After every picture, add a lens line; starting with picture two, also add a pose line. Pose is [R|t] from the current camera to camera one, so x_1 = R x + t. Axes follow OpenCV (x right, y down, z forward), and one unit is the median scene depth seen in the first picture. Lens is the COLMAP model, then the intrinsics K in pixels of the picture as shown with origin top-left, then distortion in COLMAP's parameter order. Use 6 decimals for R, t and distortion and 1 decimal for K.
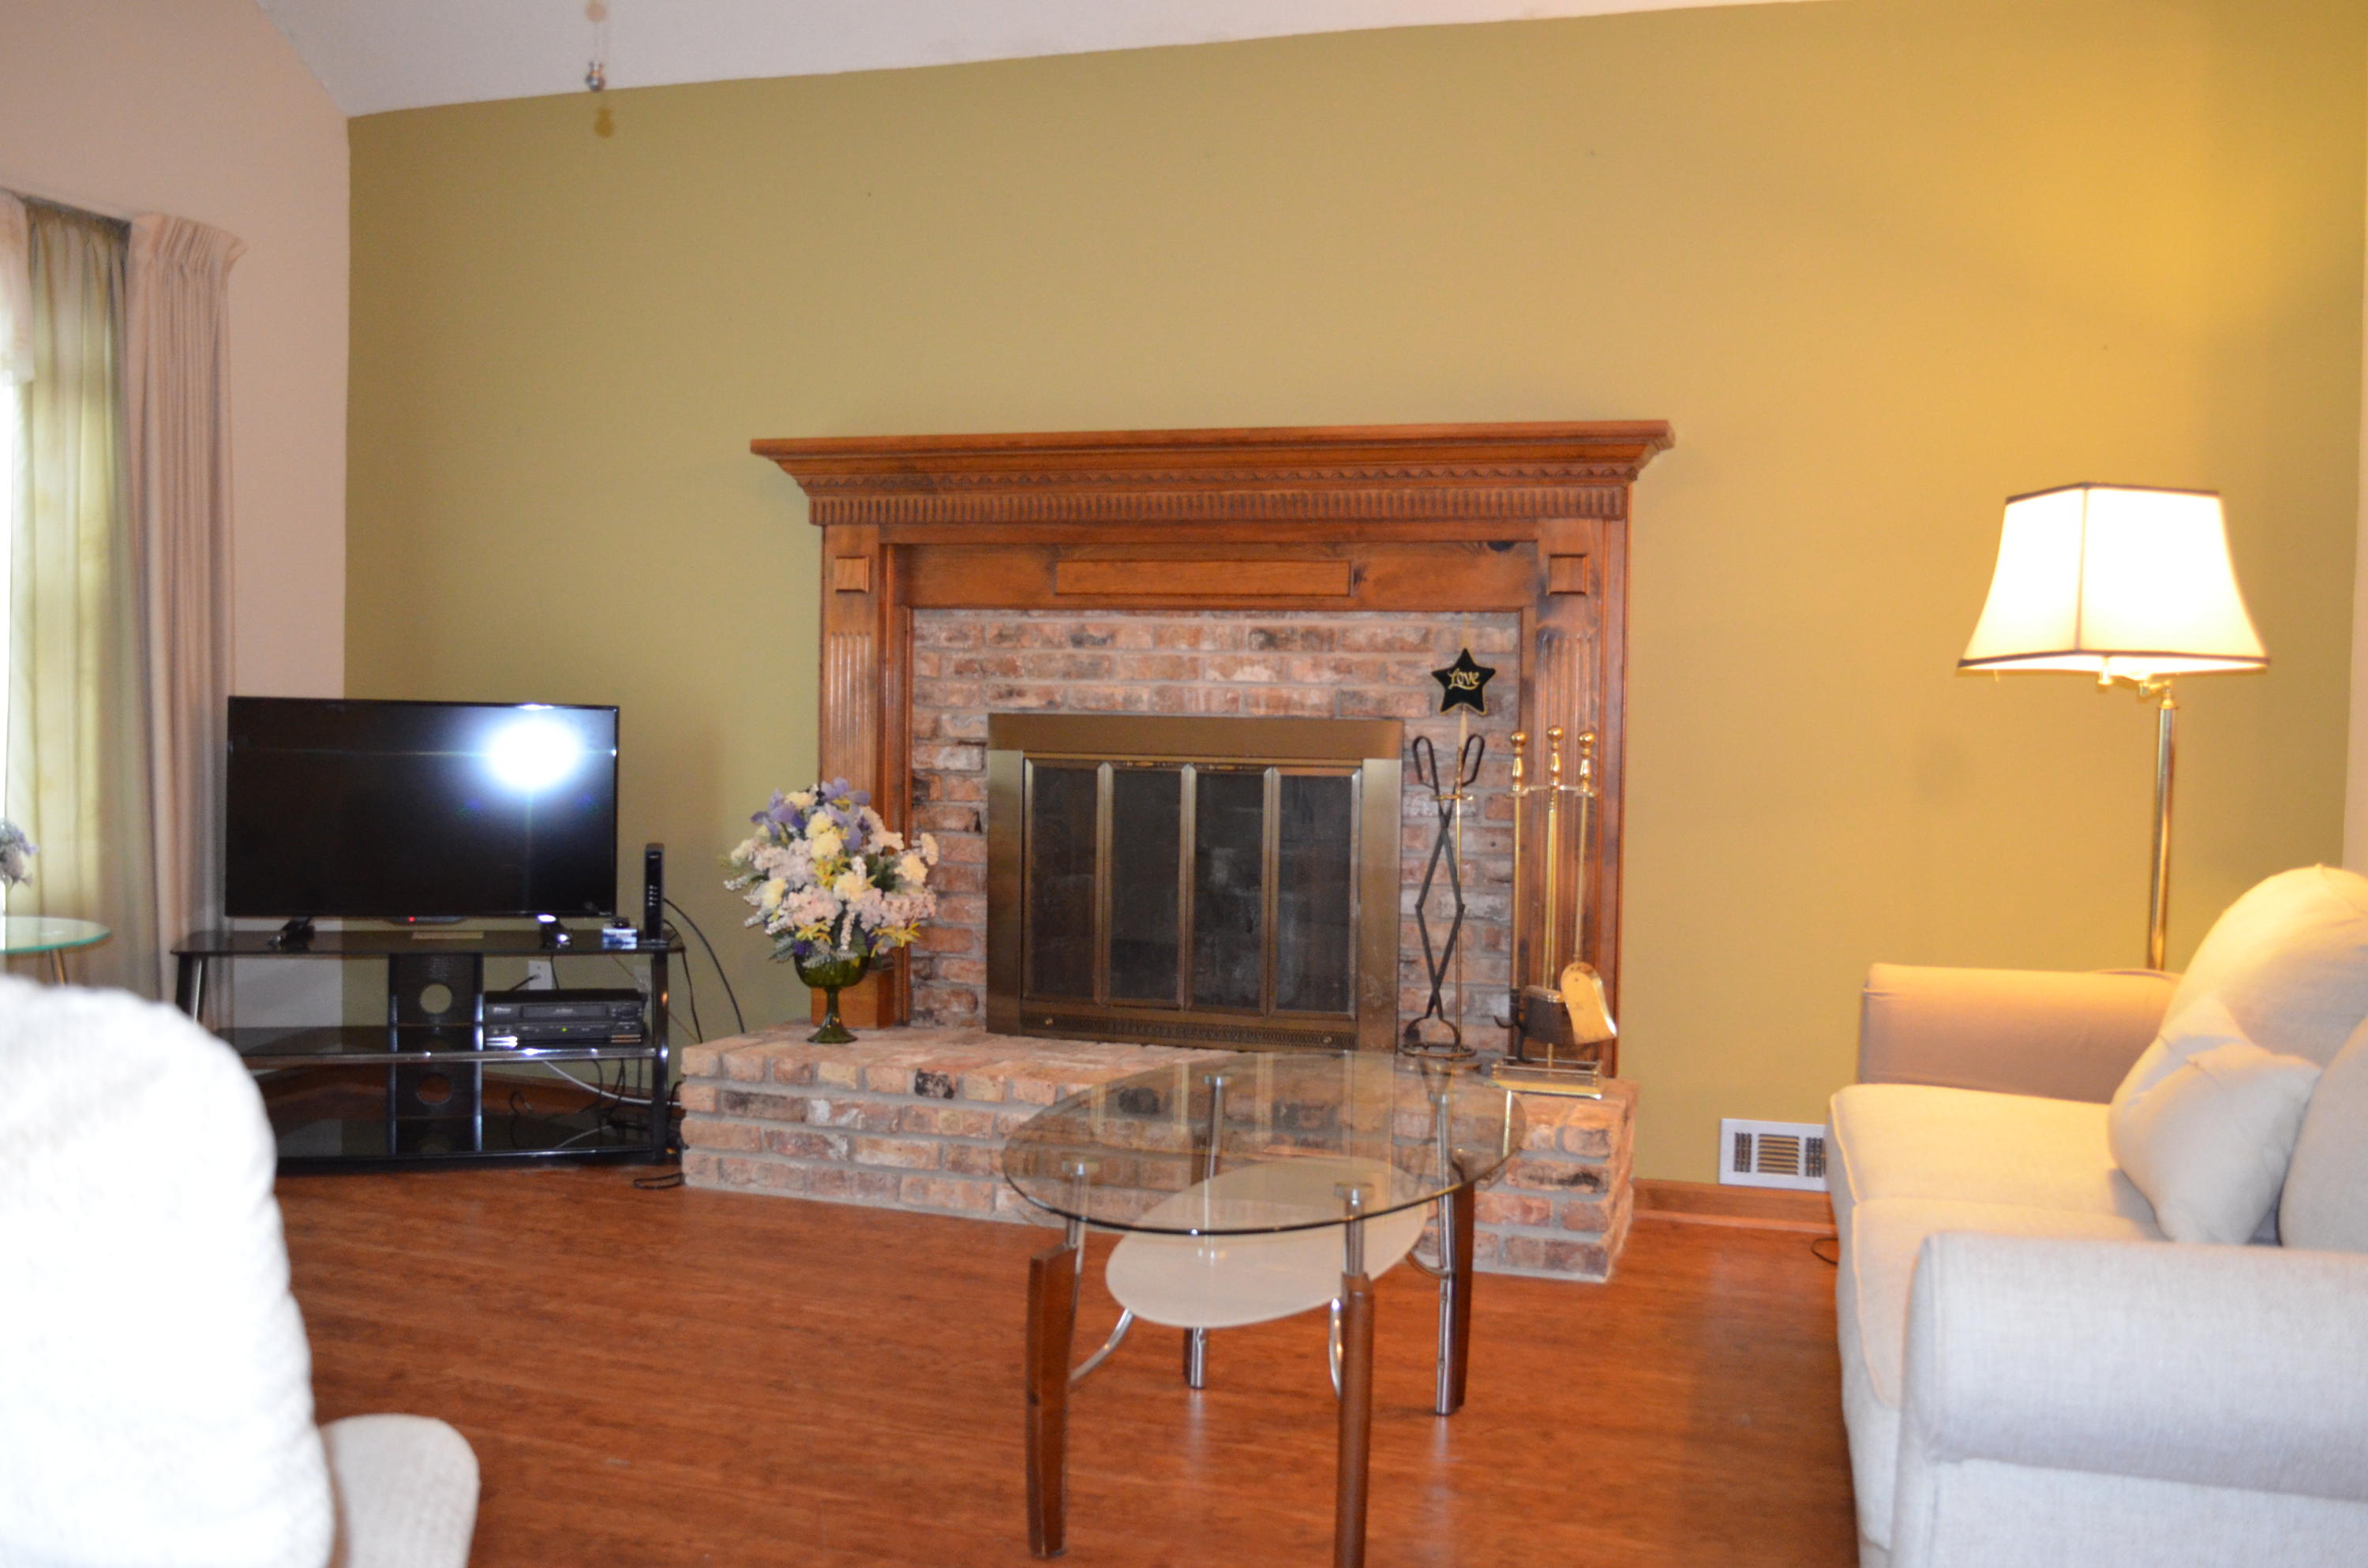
lens RADIAL K [[2054.3, 0, 1190.0], [0, 2054.3, 791.2], [0, 0, 1]] dist [-0.070852, -0.003037]
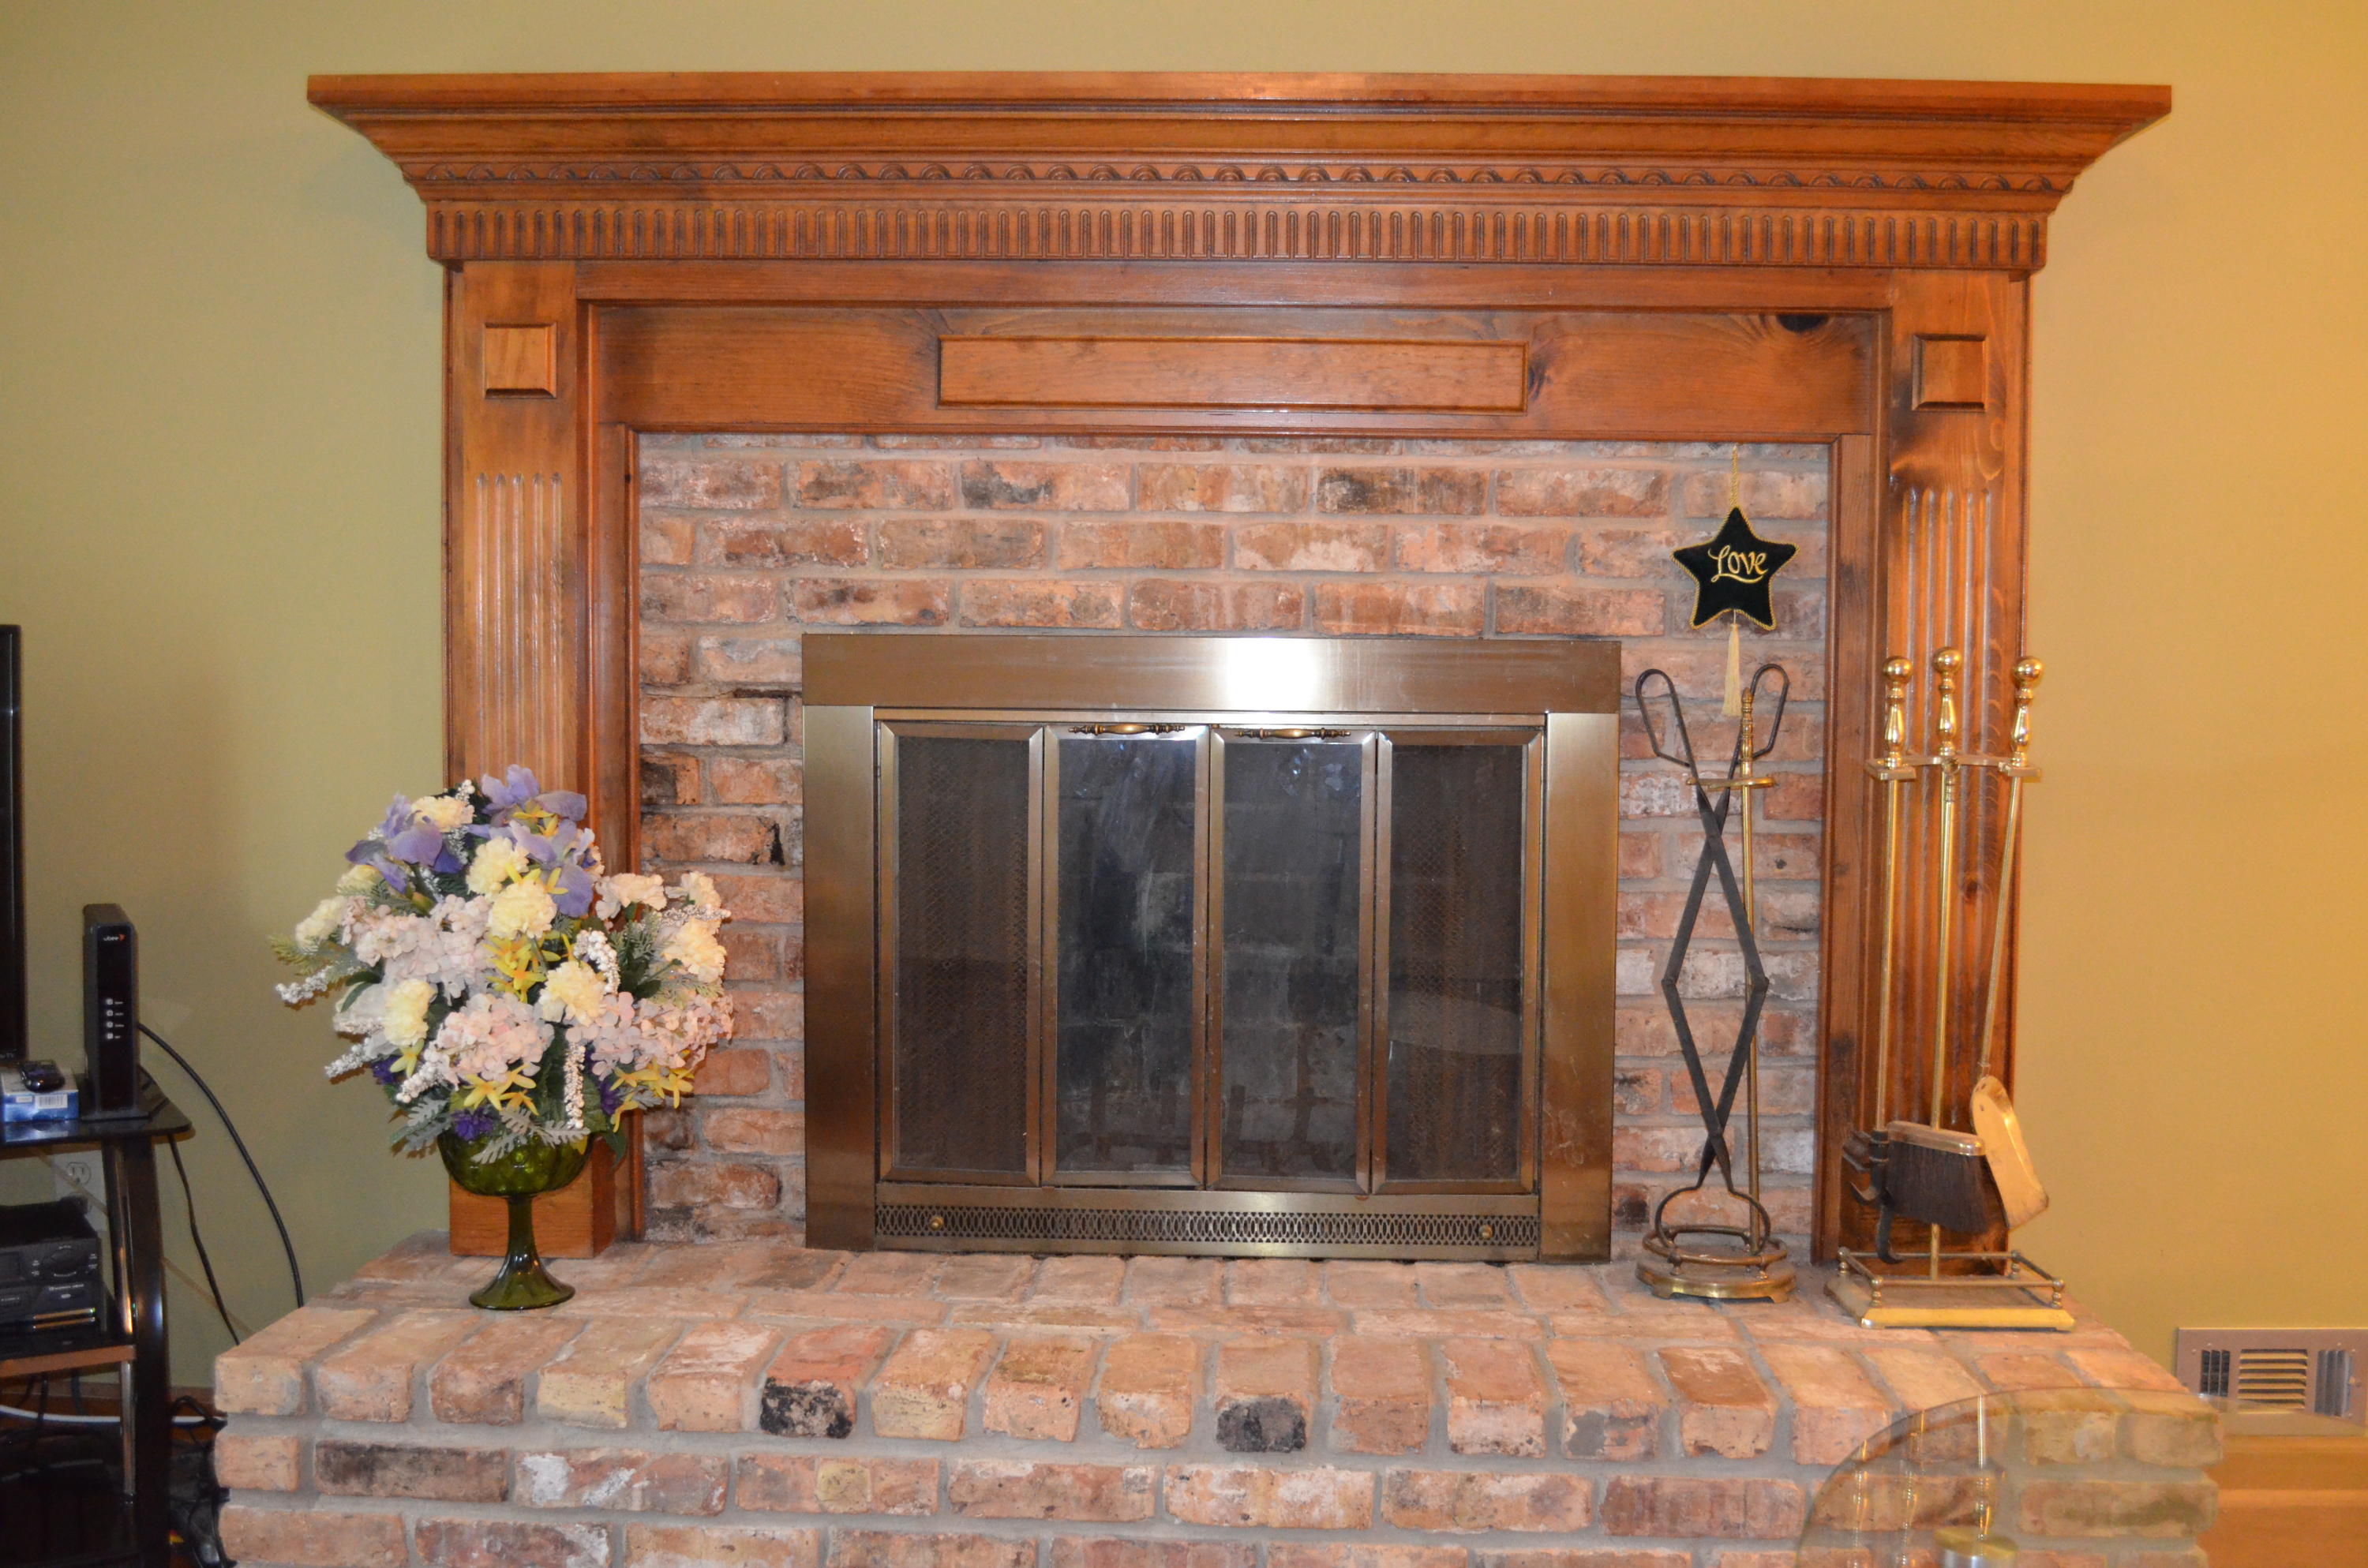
lens RADIAL K [[2250.2, 0, 1192.8], [0, 2250.2, 784.3], [0, 0, 1]] dist [-0.063609, -0.002547]
pose [[0.962738, -0.022096, 0.269533, -0.164172], [0.017912, 0.999678, 0.017971, -0.009038], [-0.269843, -0.012474, 0.962824, 0.448964]]
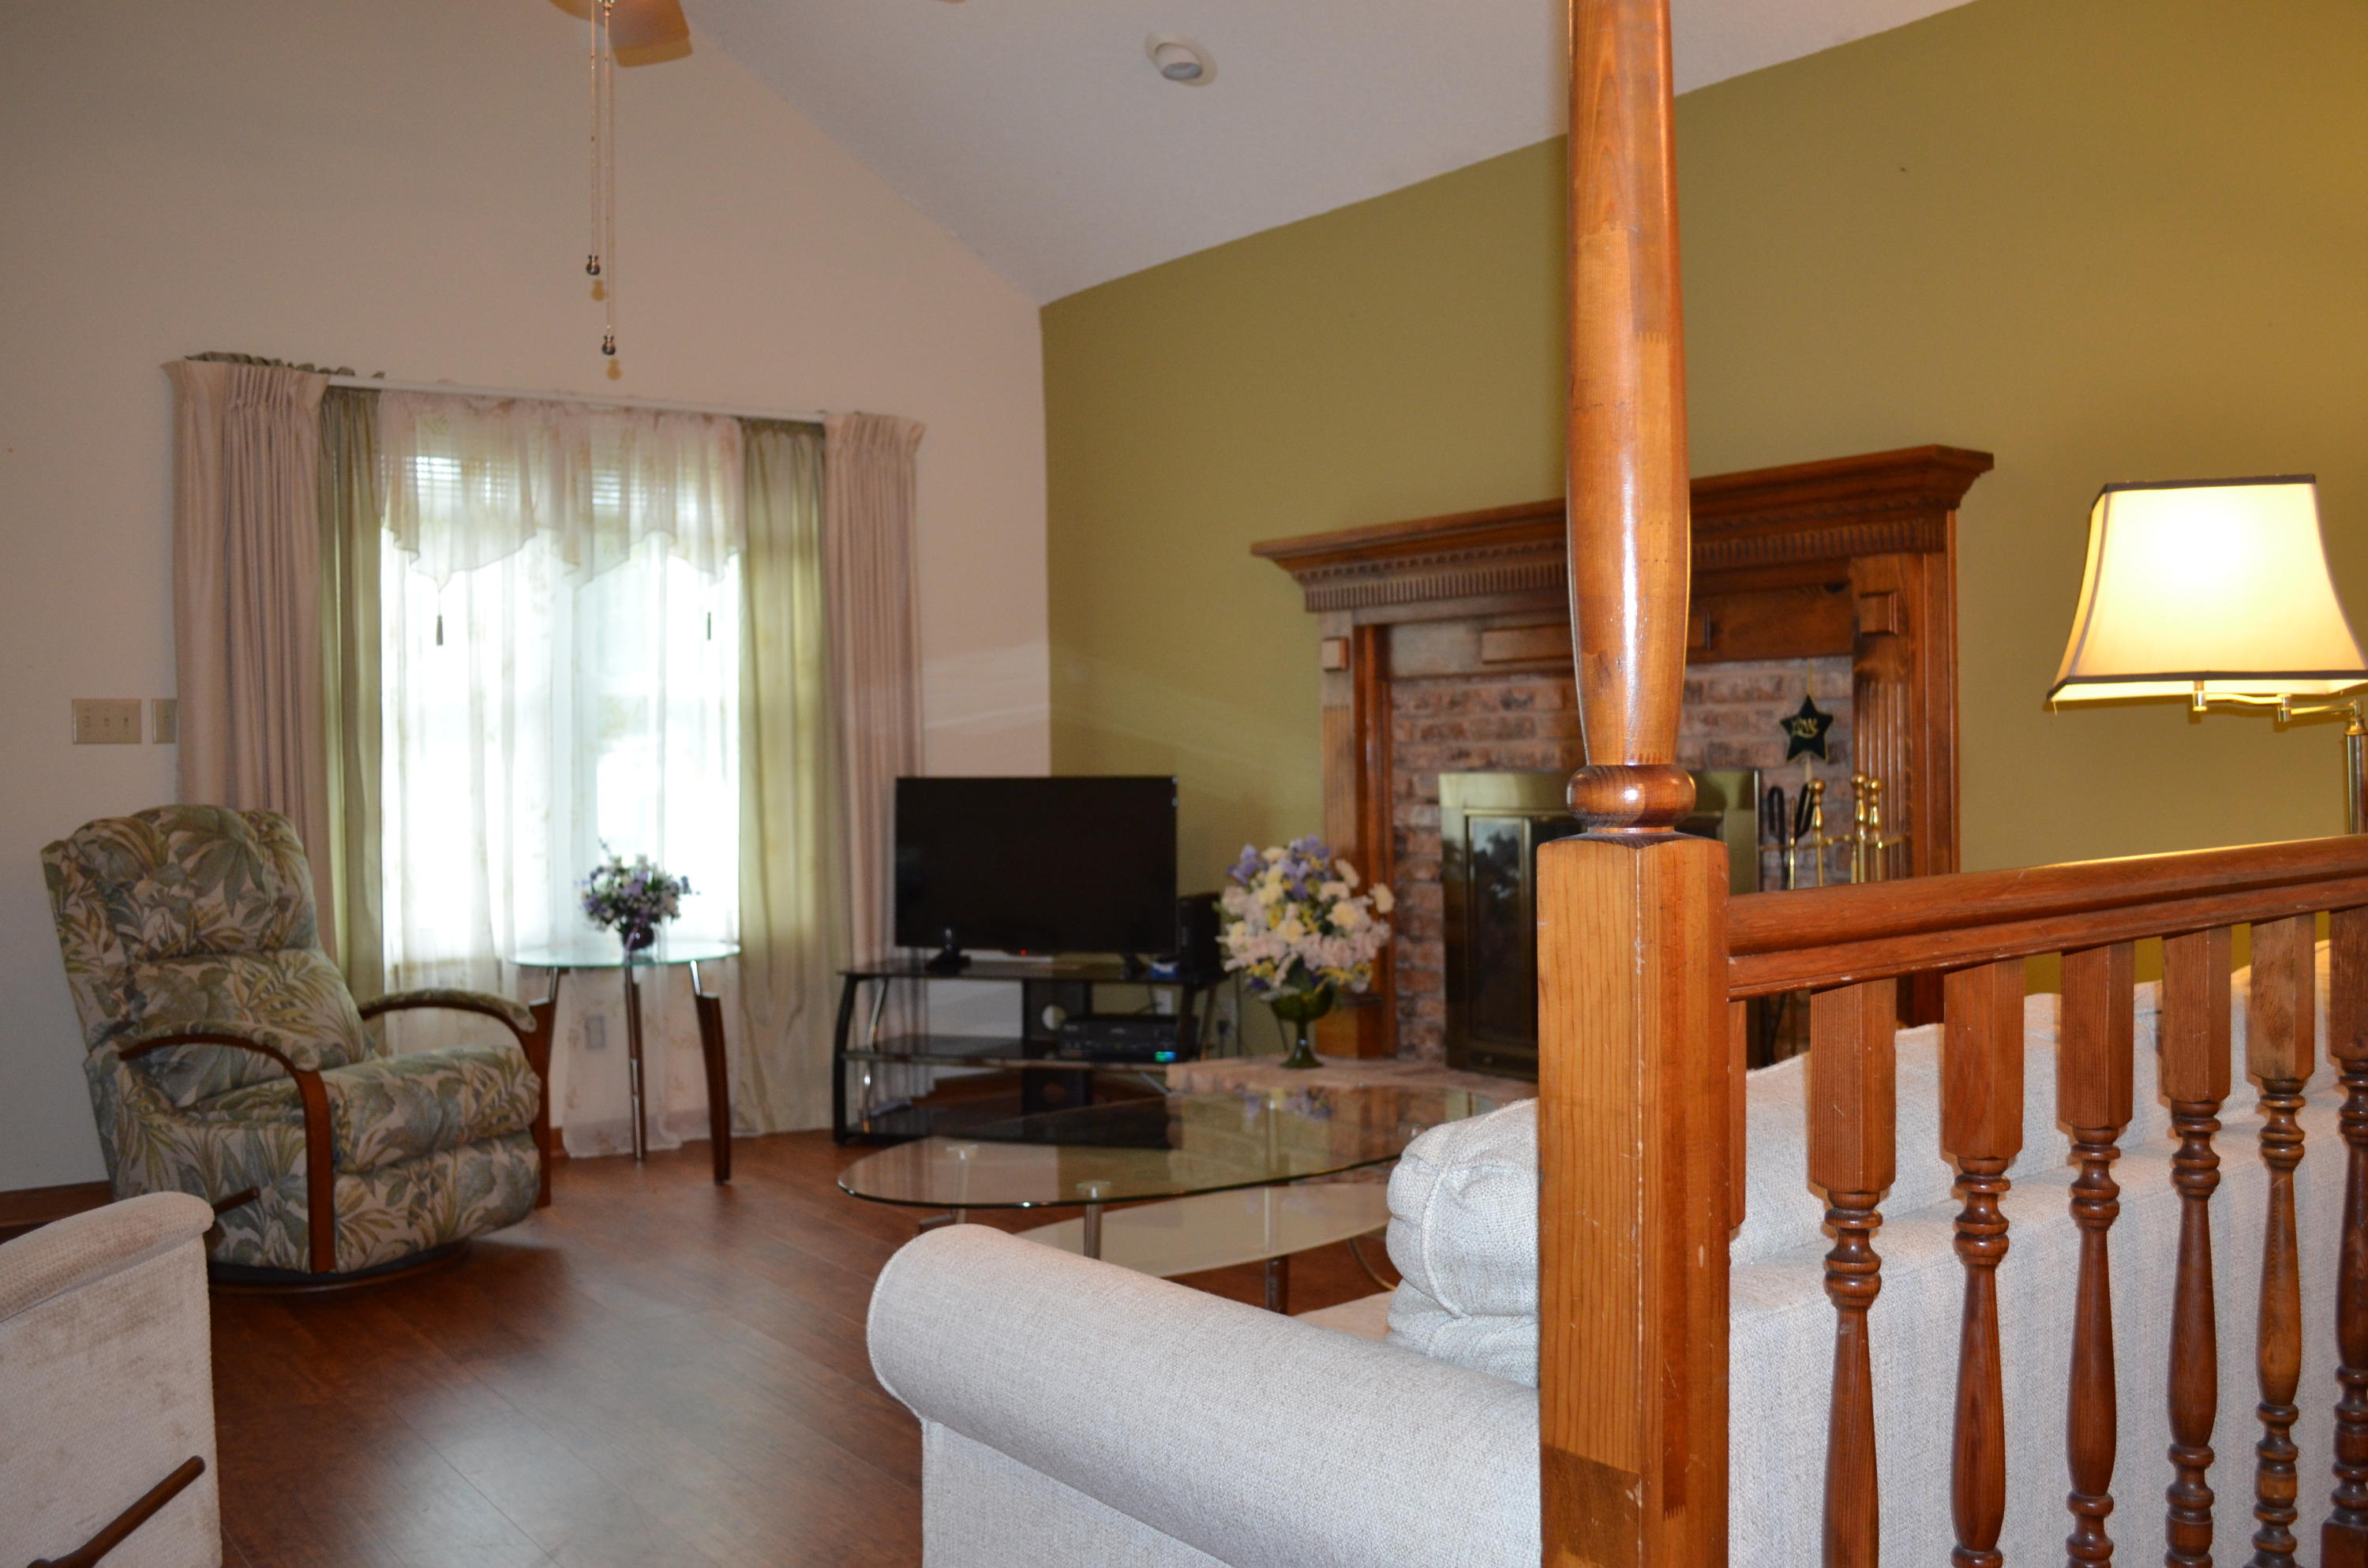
lens RADIAL K [[2037.7, 0, 1189.2], [0, 2037.7, 787.9], [0, 0, 1]] dist [-0.071715, 0.001476]
pose [[0.815565, -0.024635, -0.578141, 0.437894], [0.008858, 0.999508, -0.030093, 0.000901], [0.578598, 0.019421, 0.815382, 0.042729]]
